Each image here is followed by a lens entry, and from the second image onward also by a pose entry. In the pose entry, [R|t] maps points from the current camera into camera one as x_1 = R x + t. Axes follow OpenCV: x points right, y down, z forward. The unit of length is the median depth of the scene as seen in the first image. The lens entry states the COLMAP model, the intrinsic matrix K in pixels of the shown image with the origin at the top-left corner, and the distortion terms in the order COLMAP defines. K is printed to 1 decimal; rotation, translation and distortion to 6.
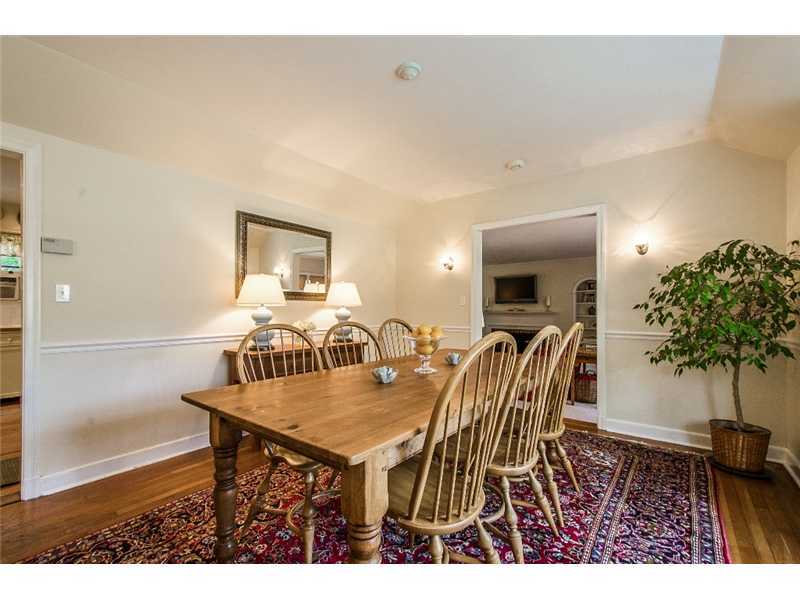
lens RADIAL K [[353.6, 0, 389.2], [0, 353.6, 305.7], [0, 0, 1]] dist [0.016338, 0.000079]
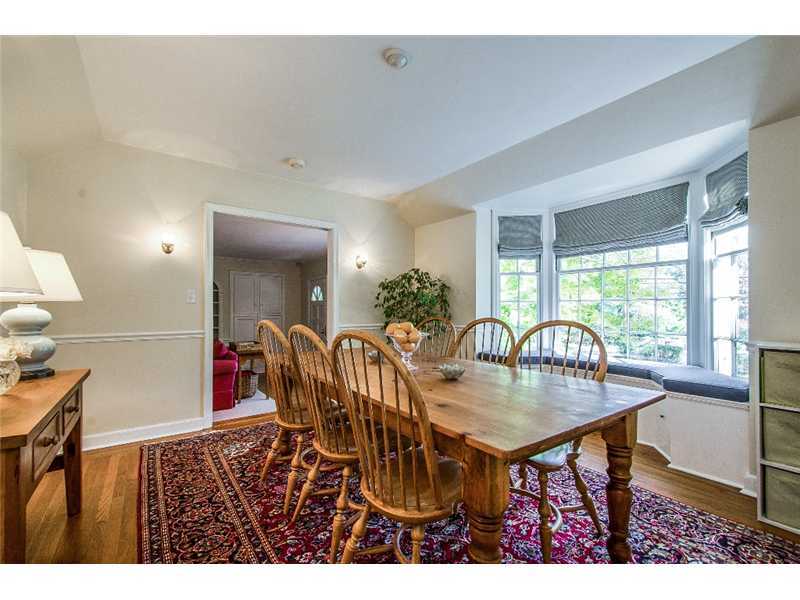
lens RADIAL K [[371.3, 0, 400.0], [0, 371.3, 300.0], [0, 0, 1]] dist [0.000119, -0.000004]
pose [[0.247309, 0.025002, 0.968614, -0.487261], [-0.014324, 0.999652, -0.022146, 0.003074], [-0.968831, -0.008397, 0.247581, 0.398880]]
